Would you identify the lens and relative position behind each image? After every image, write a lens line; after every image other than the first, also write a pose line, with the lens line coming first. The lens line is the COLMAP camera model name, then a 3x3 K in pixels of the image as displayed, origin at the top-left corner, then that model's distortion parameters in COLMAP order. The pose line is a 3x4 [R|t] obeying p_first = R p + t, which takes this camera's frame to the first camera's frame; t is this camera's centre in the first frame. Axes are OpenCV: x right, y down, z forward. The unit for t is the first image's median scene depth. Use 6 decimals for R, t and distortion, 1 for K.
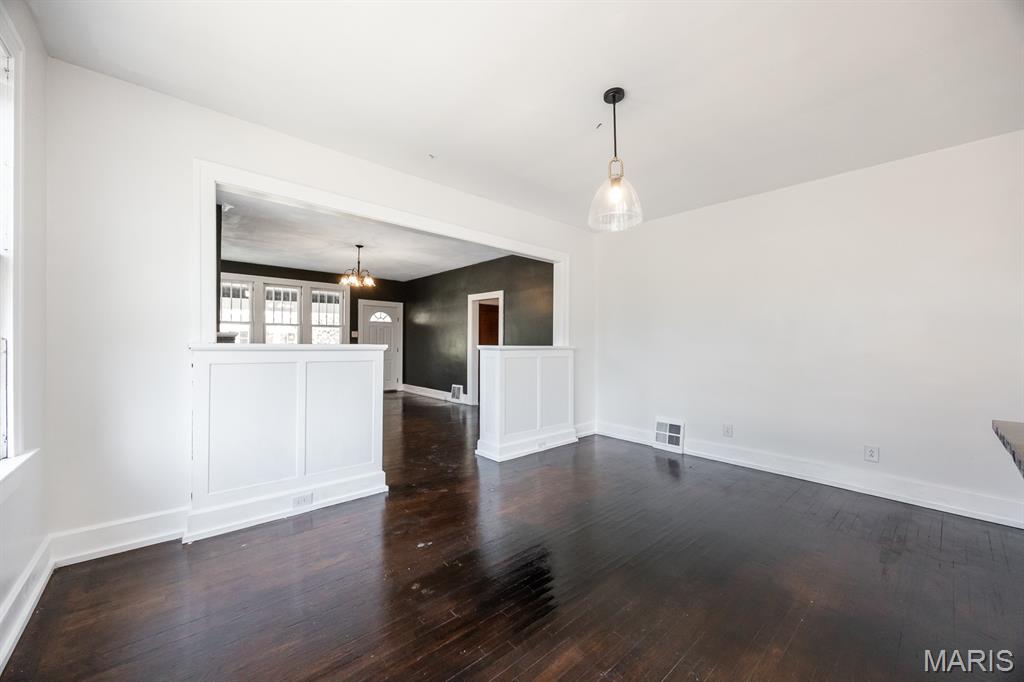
lens RADIAL K [[384.3, 0, 512.0], [0, 384.3, 341.0], [0, 0, 1]] dist [0.000751, -0.000021]
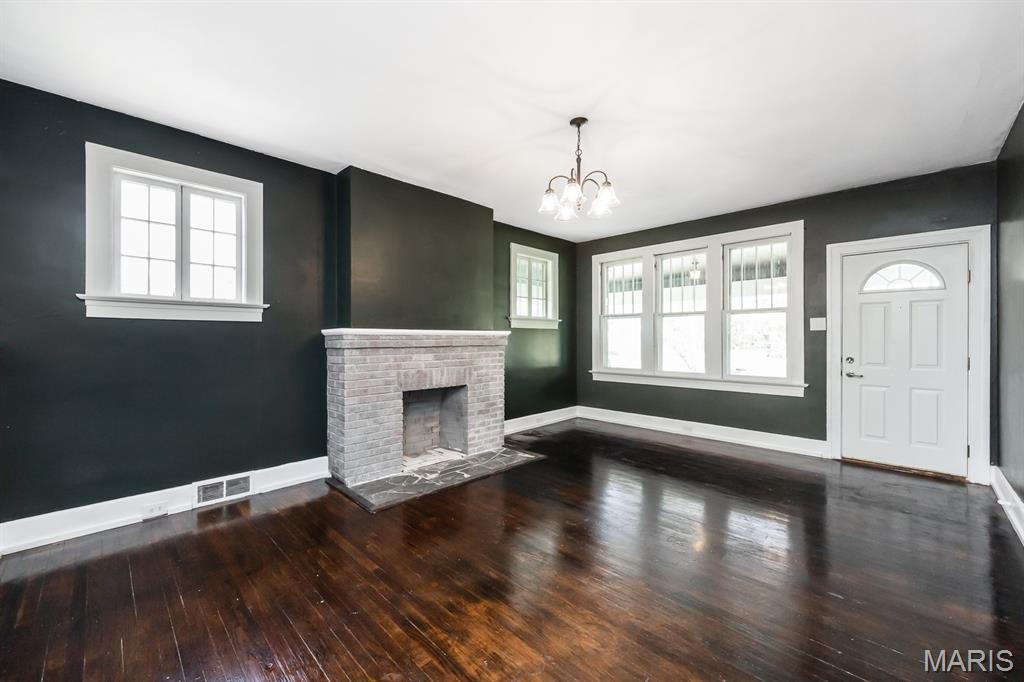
lens RADIAL K [[405.7, 0, 520.6], [0, 405.7, 340.8], [0, 0, 1]] dist [-0.001409, -0.000089]
pose [[0.074433, -0.003289, -0.997221, 0.043409], [0.002618, 0.999992, -0.003102, 0.002804], [0.997223, -0.002380, 0.074441, 0.631341]]
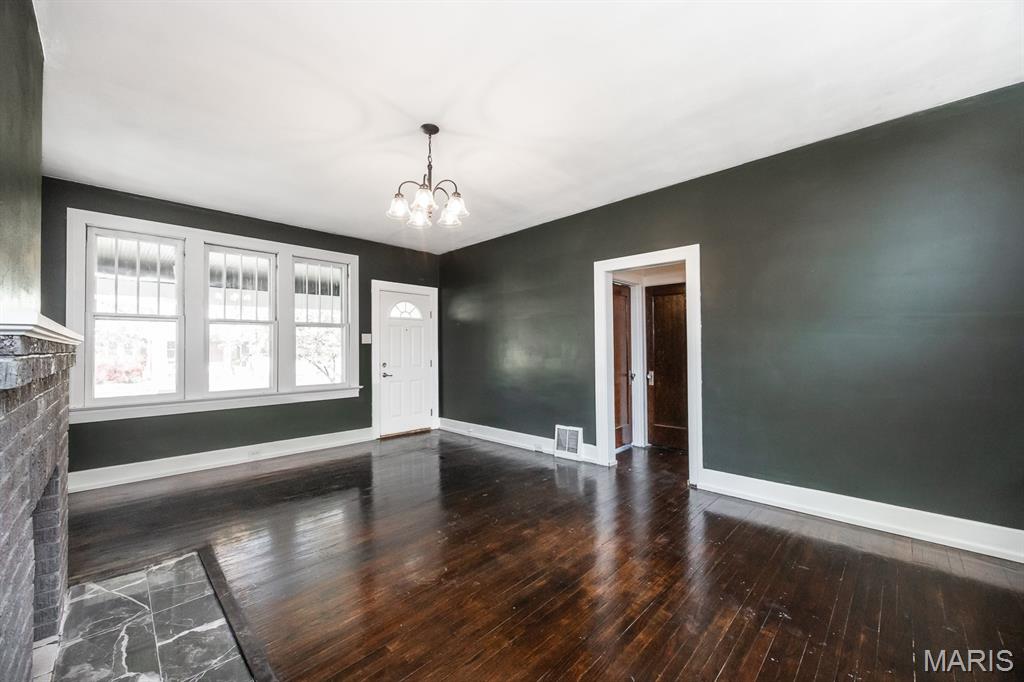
lens RADIAL K [[397.4, 0, 505.3], [0, 397.4, 340.7], [0, 0, 1]] dist [-0.001355, -0.000007]
pose [[0.997910, -0.013333, 0.063227, -0.241430], [0.014576, 0.999708, -0.019252, 0.000559], [-0.062952, 0.020134, 0.997813, 0.387577]]
